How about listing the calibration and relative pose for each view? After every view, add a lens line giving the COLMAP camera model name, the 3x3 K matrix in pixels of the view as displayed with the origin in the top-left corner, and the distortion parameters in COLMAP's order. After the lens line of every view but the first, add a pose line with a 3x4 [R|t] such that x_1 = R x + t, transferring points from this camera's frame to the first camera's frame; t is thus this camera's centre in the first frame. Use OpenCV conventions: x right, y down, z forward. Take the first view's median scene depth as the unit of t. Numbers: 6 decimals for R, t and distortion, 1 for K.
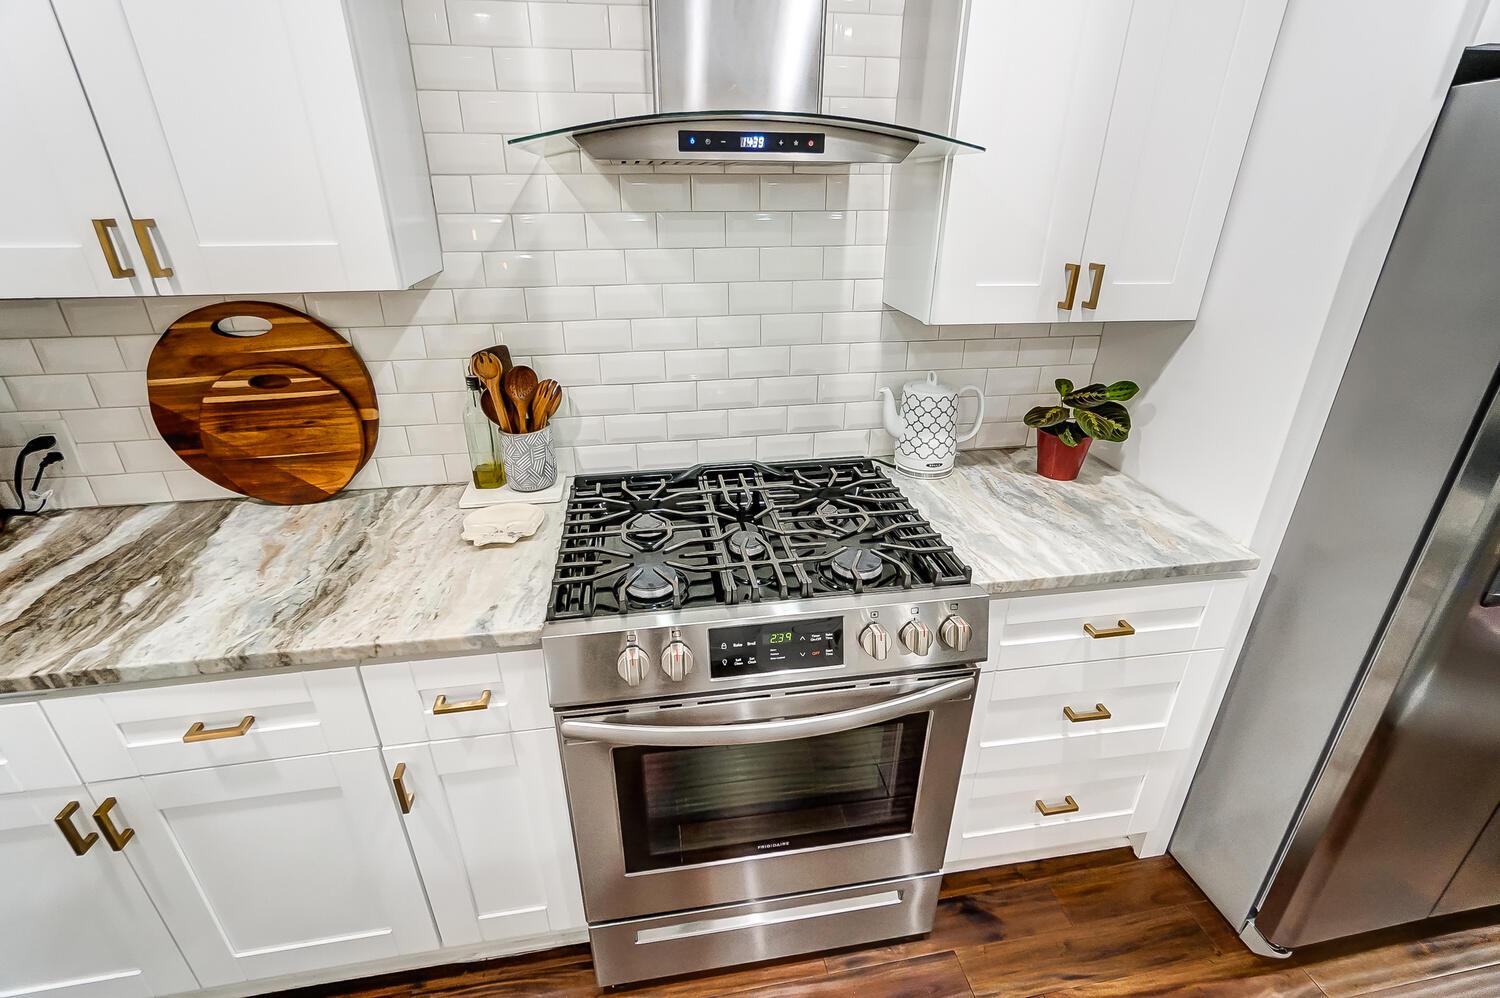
lens RADIAL K [[654.6, 0, 744.7], [0, 654.6, 479.3], [0, 0, 1]] dist [-0.011135, 0.000987]
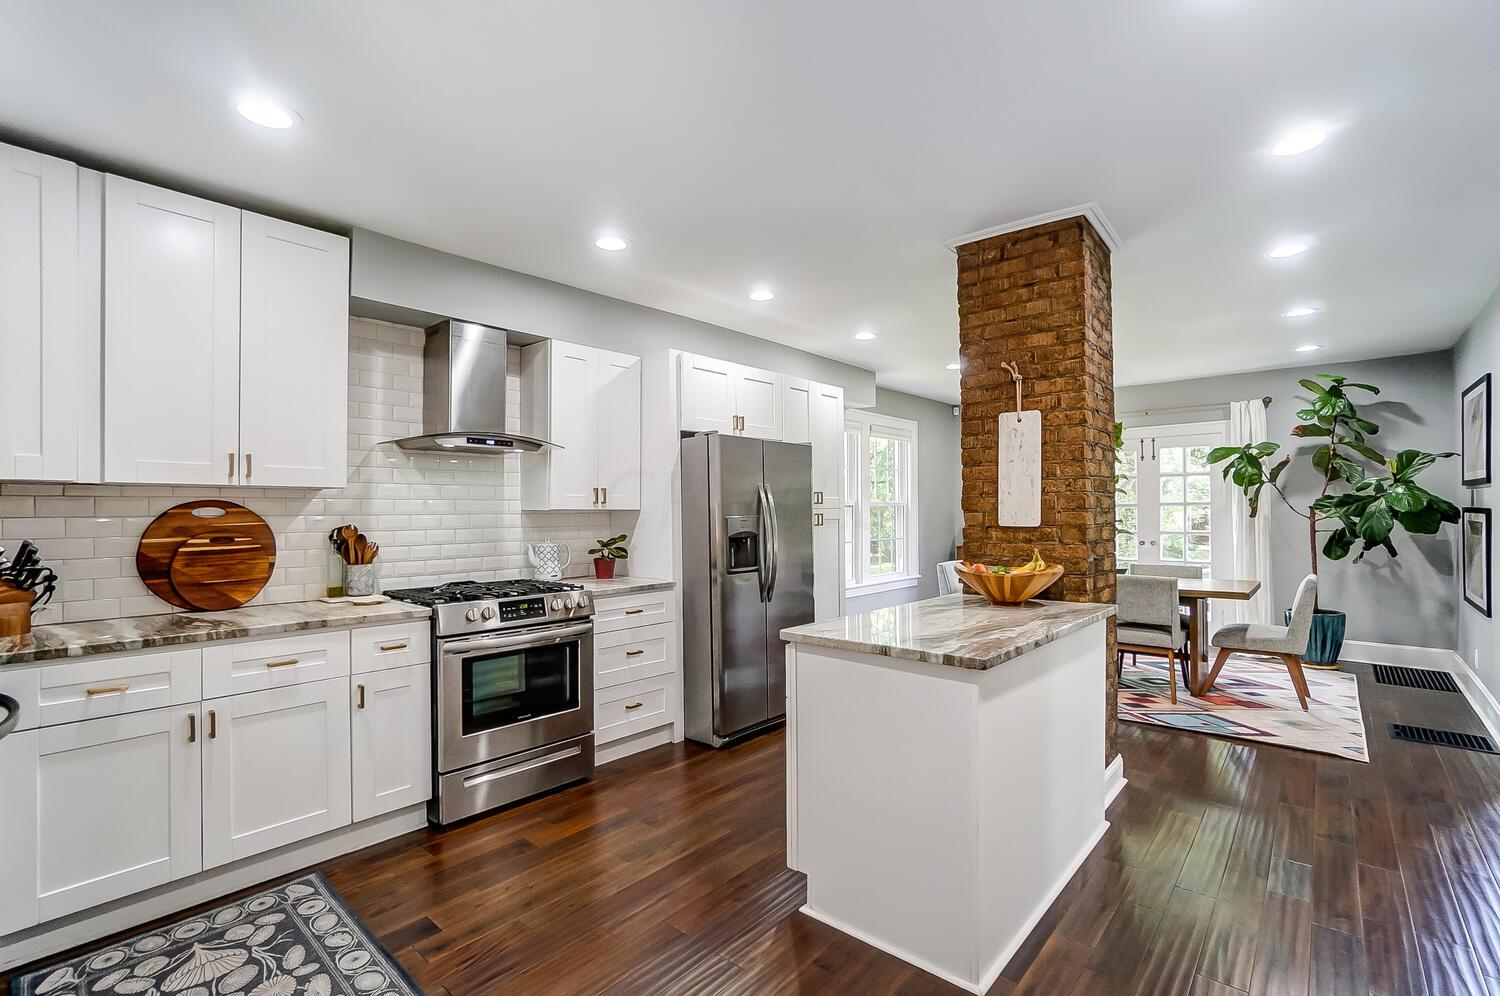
lens RADIAL K [[667.5, 0, 743.4], [0, 667.5, 491.7], [0, 0, 1]] dist [-0.013687, 0.000202]
pose [[0.770436, 0.013190, 0.637381, -0.788686], [0.266703, 0.901425, -0.341032, 0.784407], [-0.579050, 0.432734, 0.690972, -1.271654]]
